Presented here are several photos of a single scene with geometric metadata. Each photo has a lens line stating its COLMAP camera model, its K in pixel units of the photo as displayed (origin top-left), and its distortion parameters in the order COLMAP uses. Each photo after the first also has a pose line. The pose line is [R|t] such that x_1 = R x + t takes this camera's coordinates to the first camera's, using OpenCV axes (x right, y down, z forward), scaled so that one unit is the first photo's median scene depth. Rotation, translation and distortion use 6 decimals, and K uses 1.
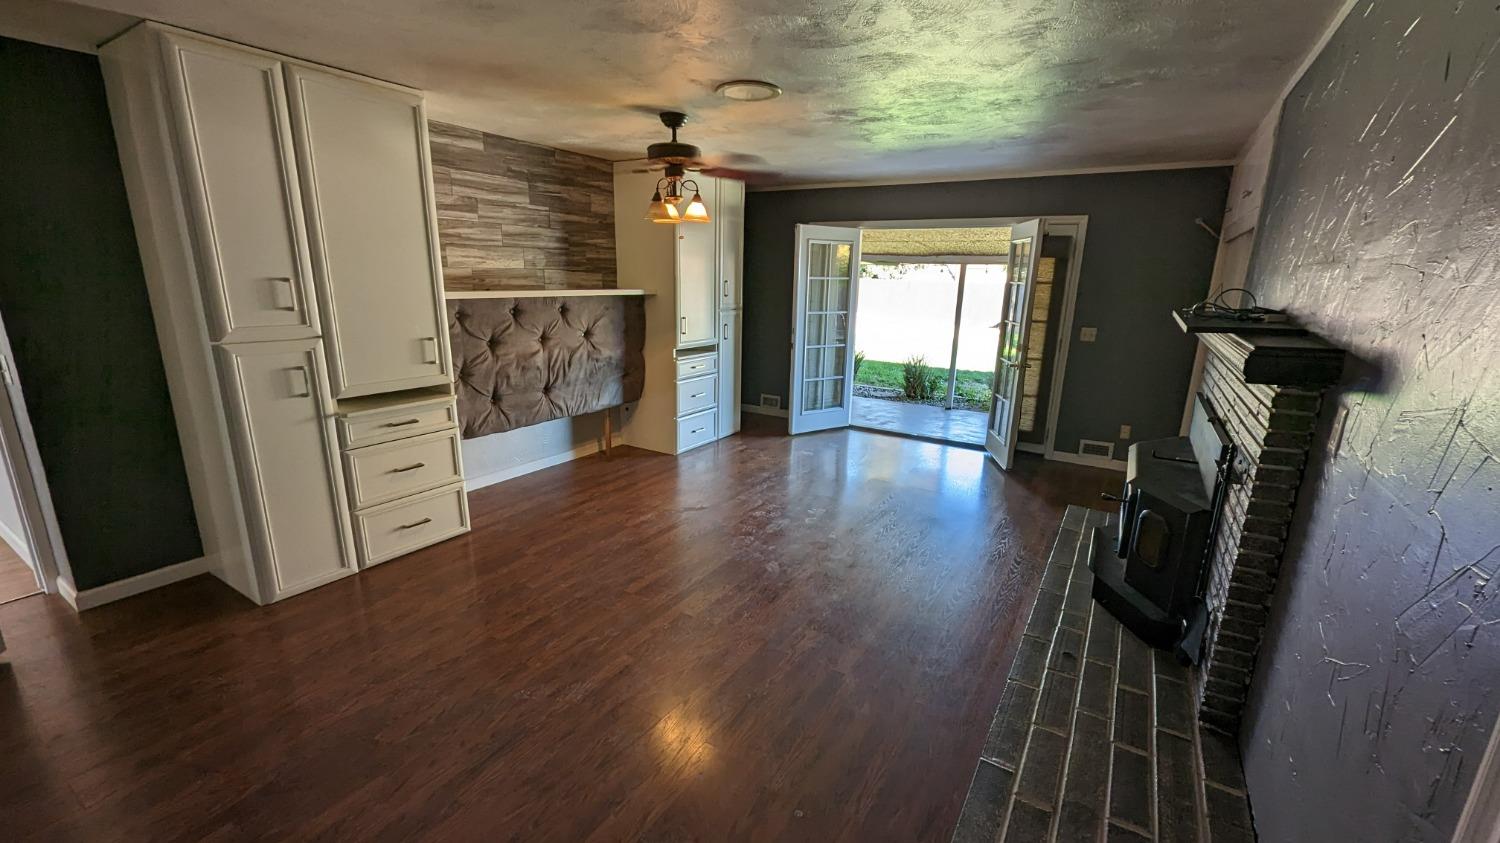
lens RADIAL K [[616.9, 0, 747.8], [0, 616.9, 420.7], [0, 0, 1]] dist [0.004414, 0.000000]
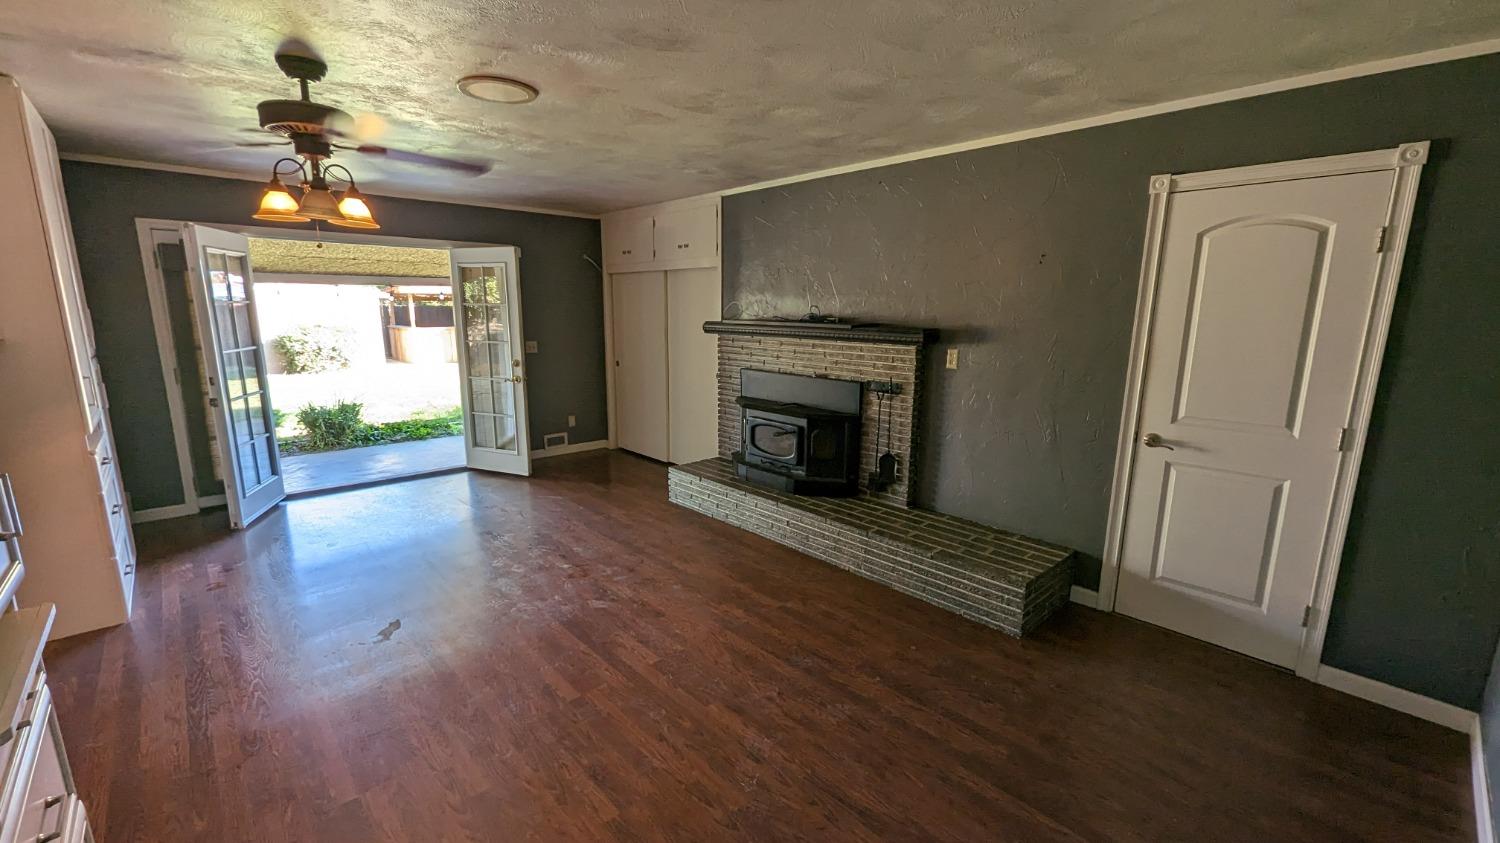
lens RADIAL K [[616.9, 0, 745.8], [0, 616.9, 430.9], [0, 0, 1]] dist [0.004414, 0.000000]
pose [[0.266422, -0.210650, 0.940556, -0.682344], [0.221377, 0.963112, 0.152994, -0.108566], [-0.938089, 0.167456, 0.303228, 0.413961]]
